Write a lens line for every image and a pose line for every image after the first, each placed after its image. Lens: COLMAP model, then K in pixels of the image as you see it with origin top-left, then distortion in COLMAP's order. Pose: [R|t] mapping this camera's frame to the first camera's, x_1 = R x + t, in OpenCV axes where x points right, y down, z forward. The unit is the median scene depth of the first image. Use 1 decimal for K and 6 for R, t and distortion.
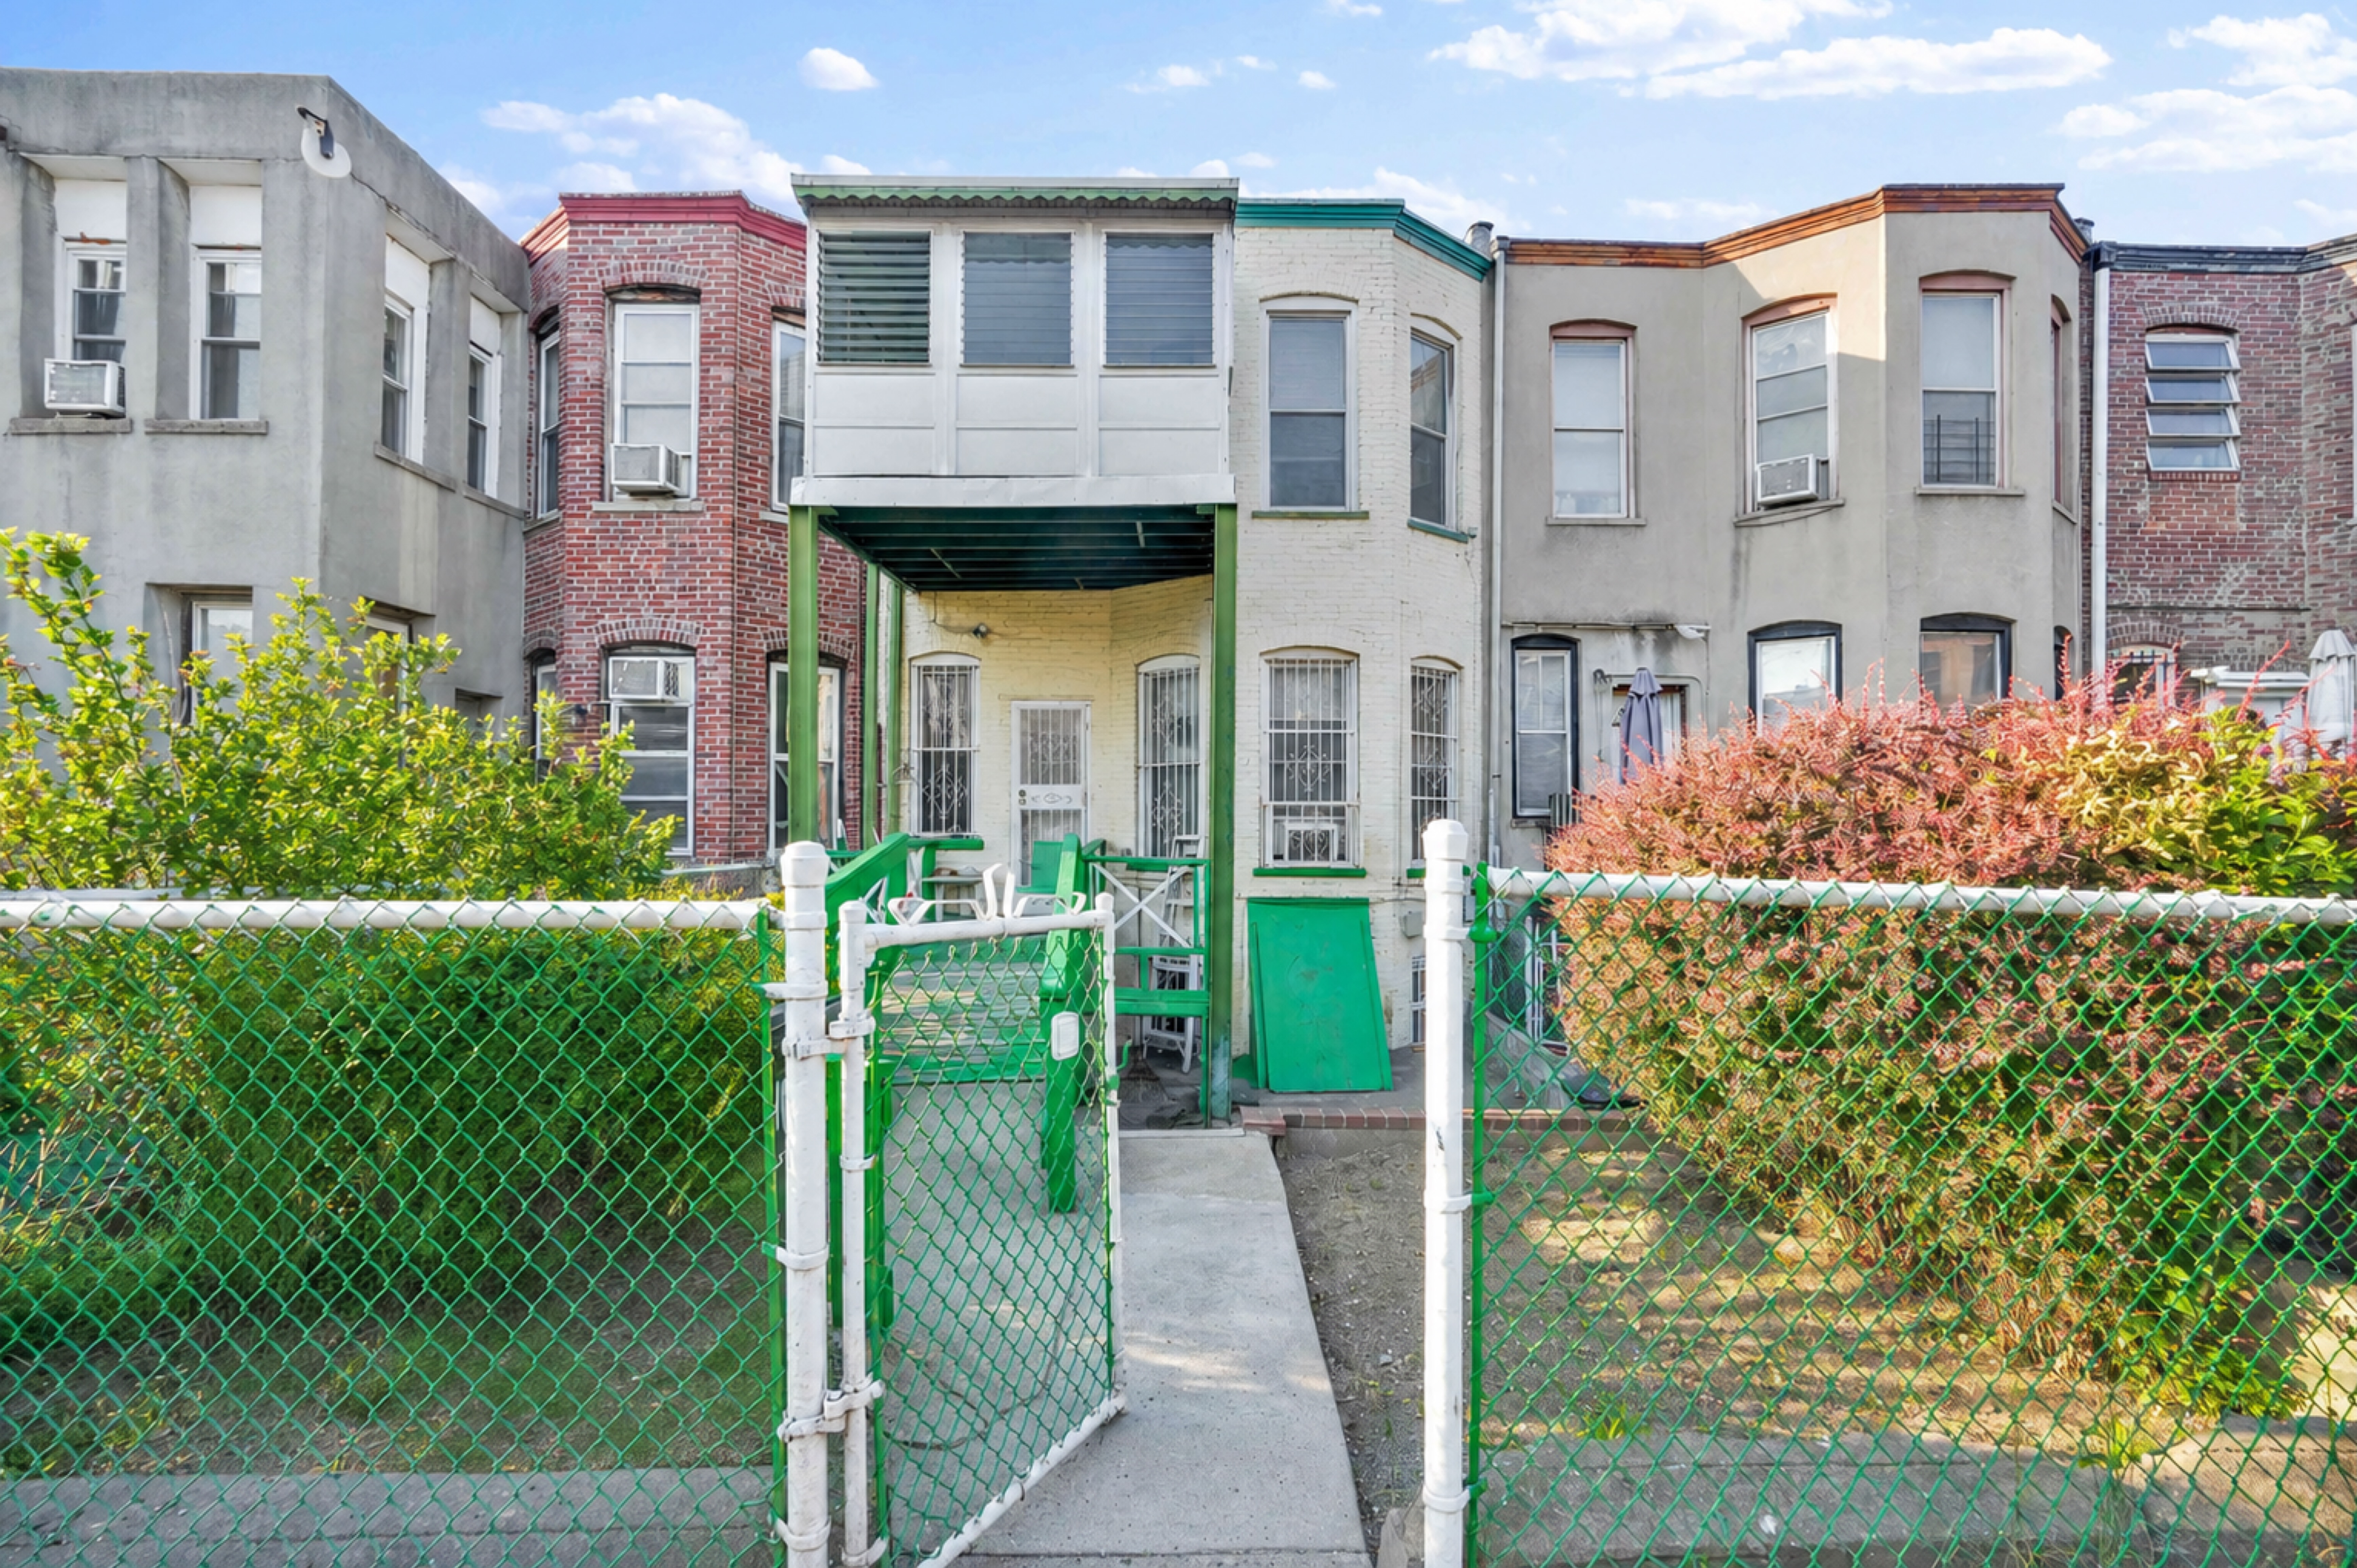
lens RADIAL K [[1050.4, 0, 1178.6], [0, 1050.4, 793.8], [0, 0, 1]] dist [-0.004506, 0.001528]
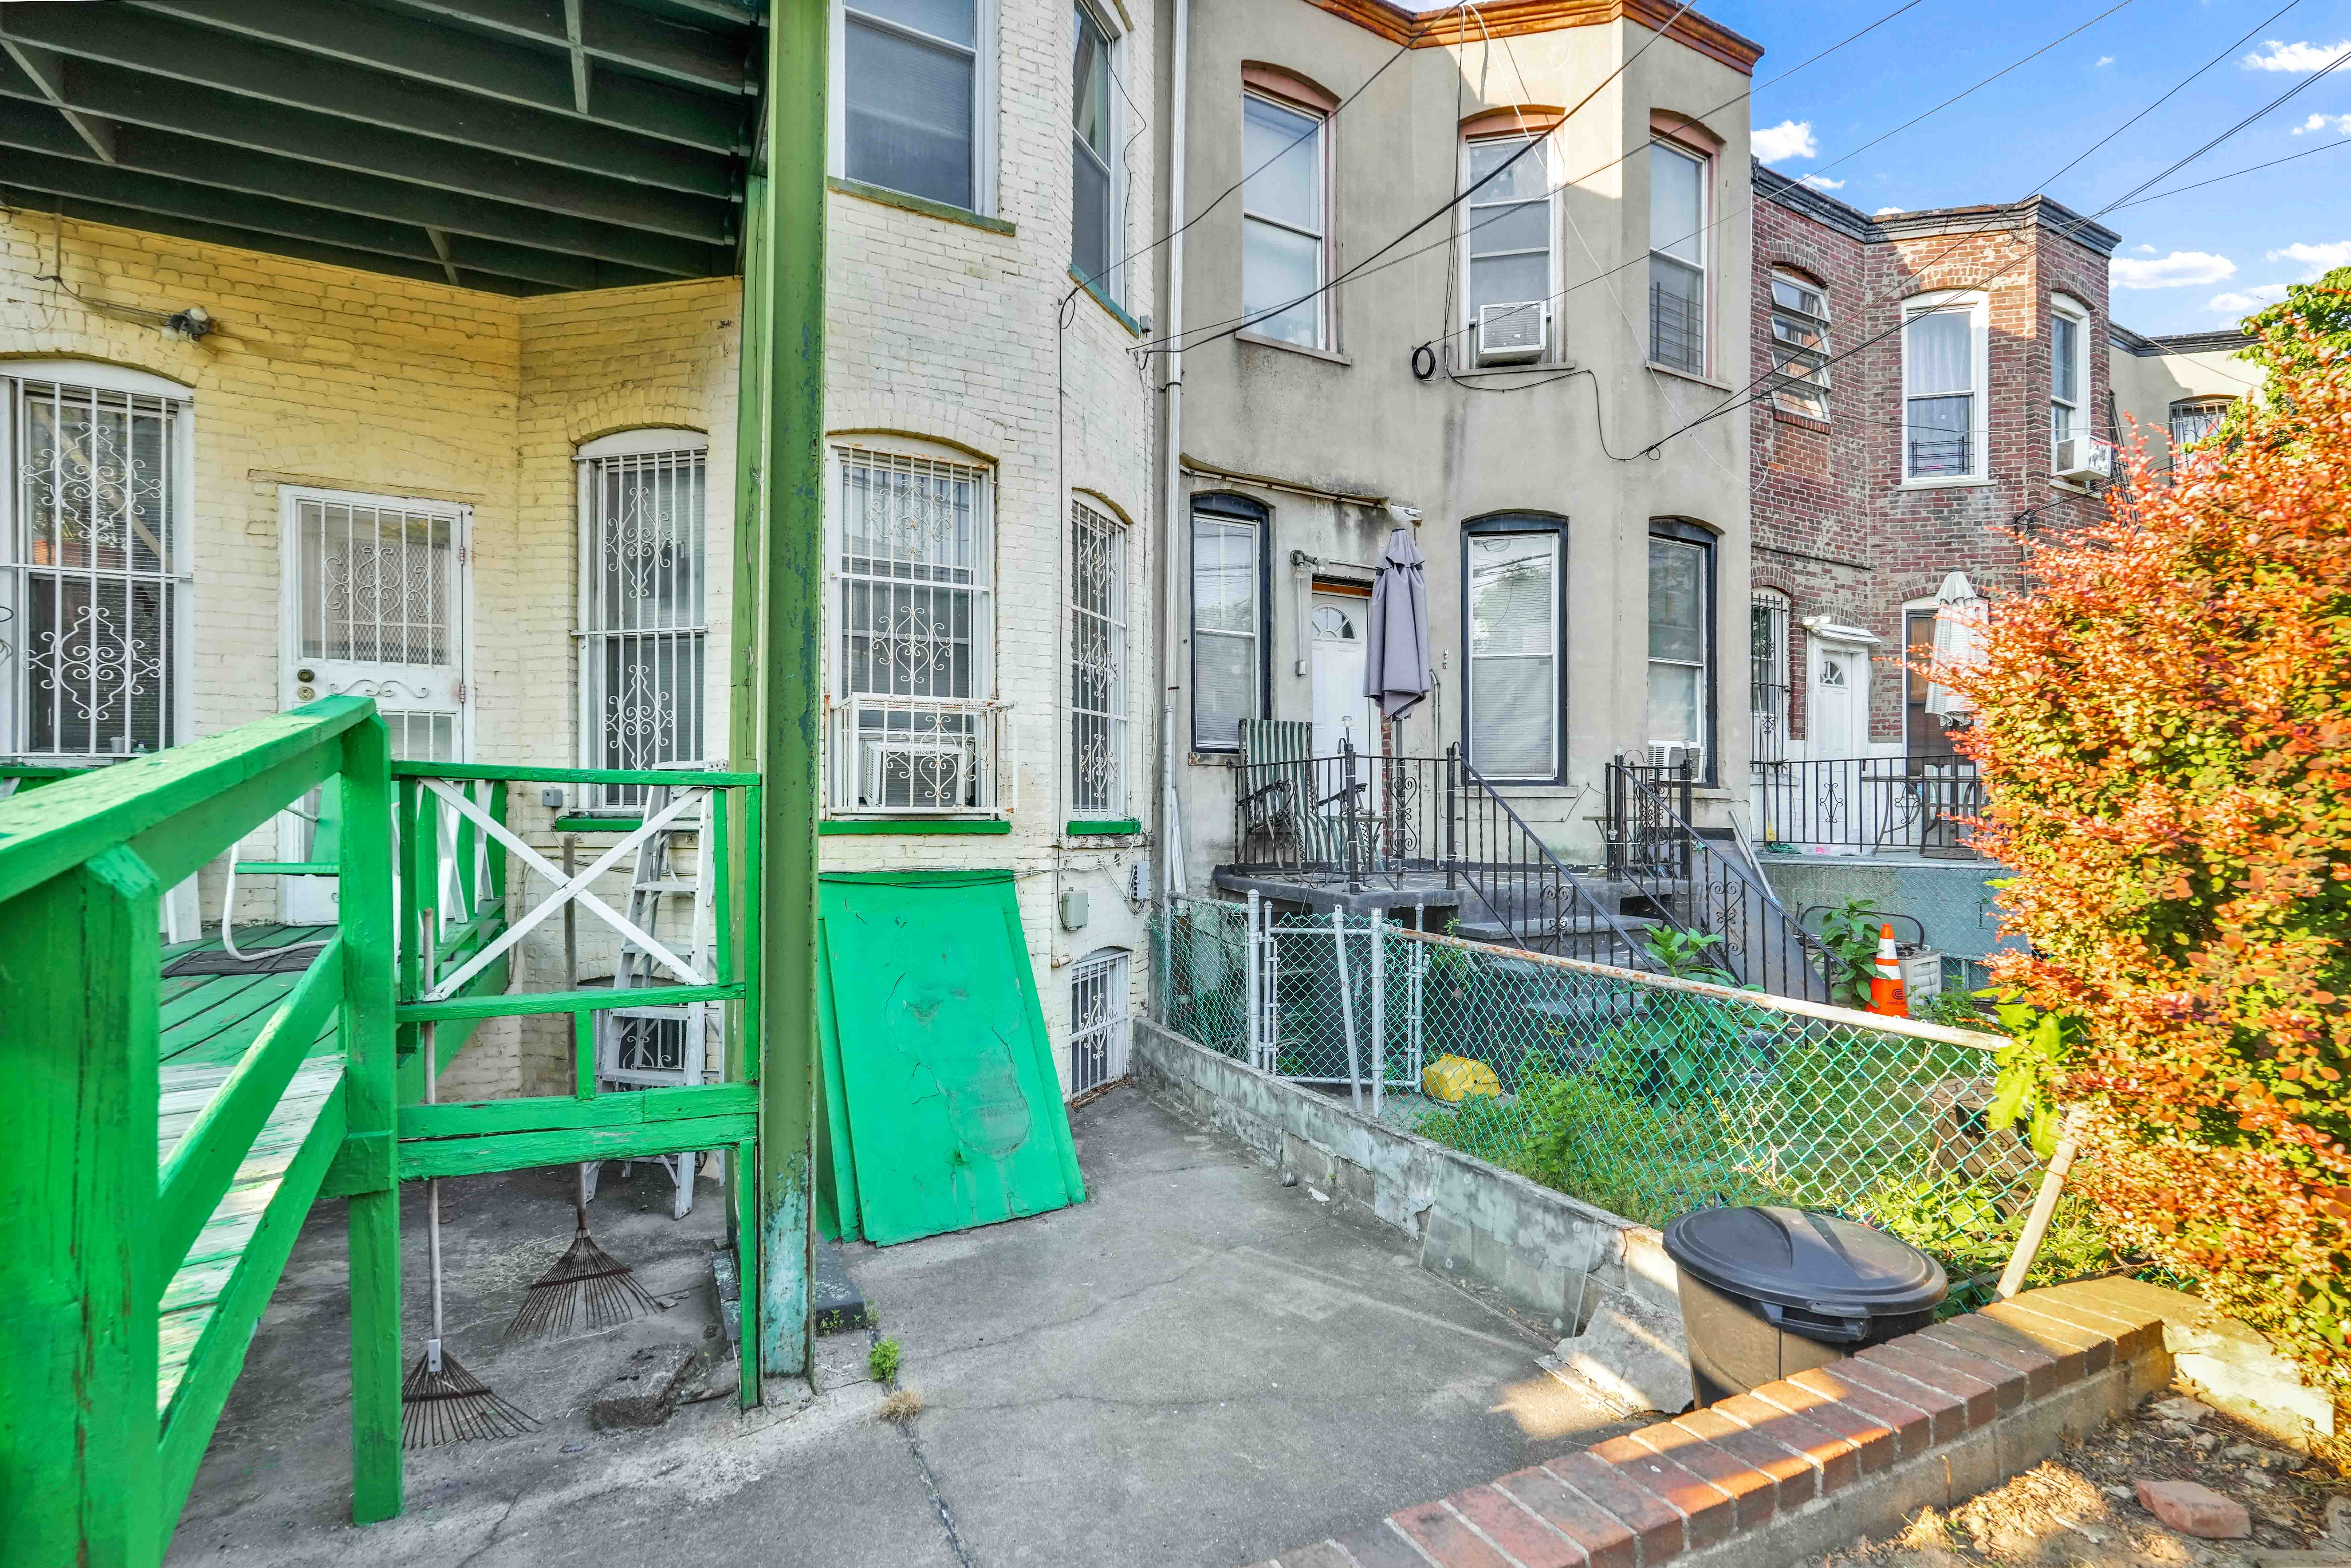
lens RADIAL K [[1047.8, 0, 1159.9], [0, 1047.8, 802.4], [0, 0, 1]] dist [-0.004506, 0.001528]
pose [[0.895360, 0.002494, 0.445337, -0.010349], [-0.011574, 0.999777, 0.017671, 0.047394], [-0.445194, -0.020976, 0.895189, 0.408114]]
